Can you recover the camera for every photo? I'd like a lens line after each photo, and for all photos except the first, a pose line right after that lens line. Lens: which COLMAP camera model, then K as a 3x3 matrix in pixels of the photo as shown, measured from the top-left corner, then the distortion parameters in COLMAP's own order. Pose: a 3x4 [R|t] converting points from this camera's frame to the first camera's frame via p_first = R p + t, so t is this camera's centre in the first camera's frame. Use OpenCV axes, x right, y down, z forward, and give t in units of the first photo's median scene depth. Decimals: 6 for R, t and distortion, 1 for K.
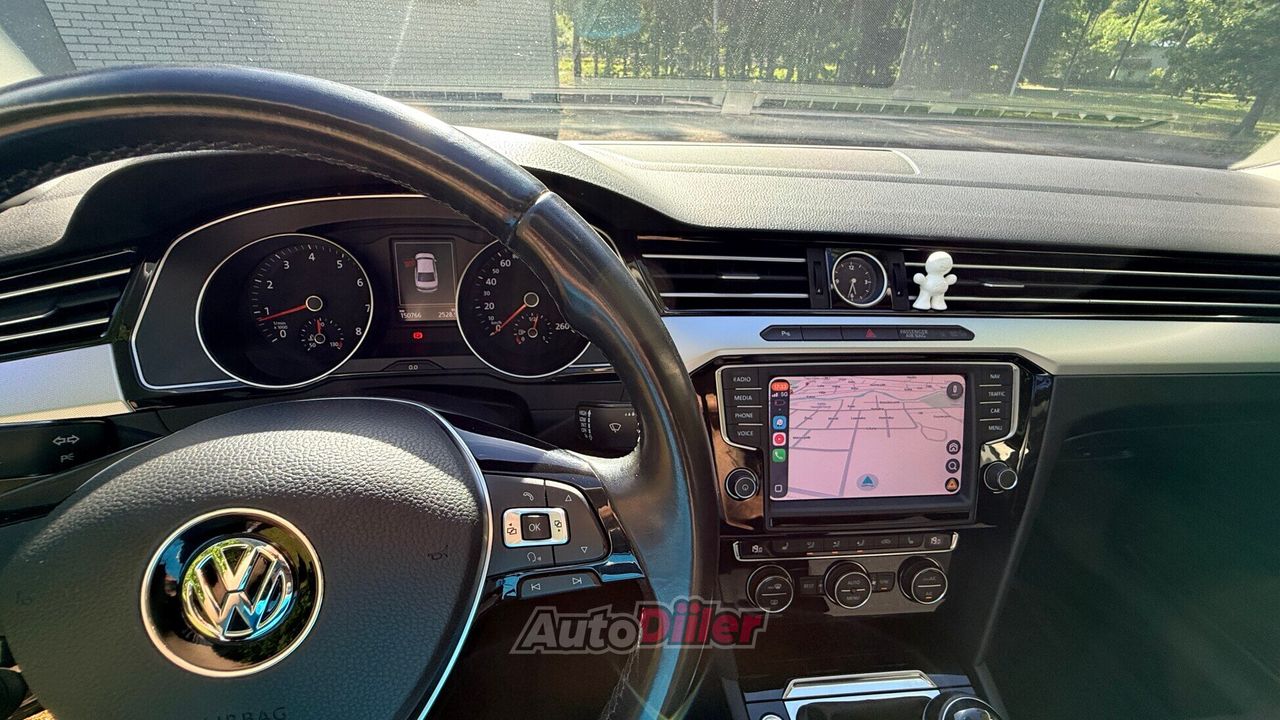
lens RADIAL K [[517.4, 0, 640.4], [0, 517.4, 355.9], [0, 0, 1]] dist [0.000582, 0.000221]
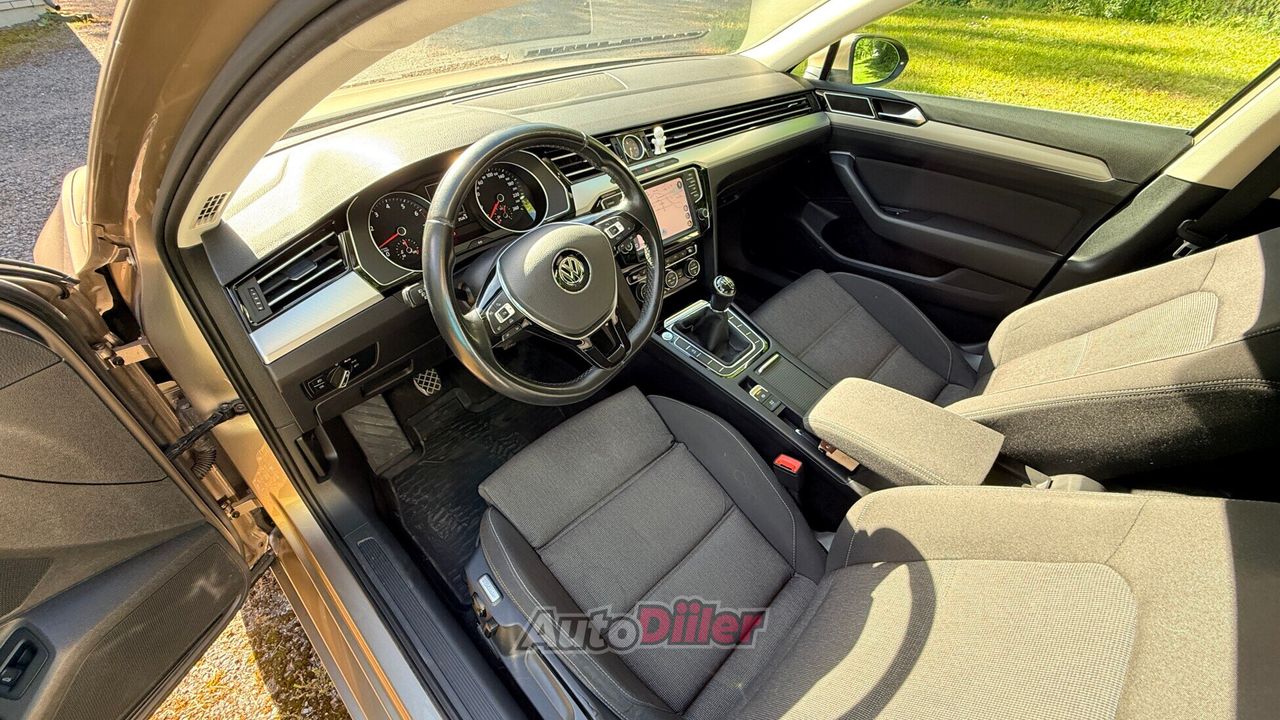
lens RADIAL K [[508.9, 0, 634.1], [0, 508.9, 360.7], [0, 0, 1]] dist [-0.001963, -0.000410]
pose [[0.787246, -0.421611, 0.449987, -0.990340], [0.317764, 0.902761, 0.289910, 0.051800], [-0.528460, -0.085240, 0.844668, -0.983901]]
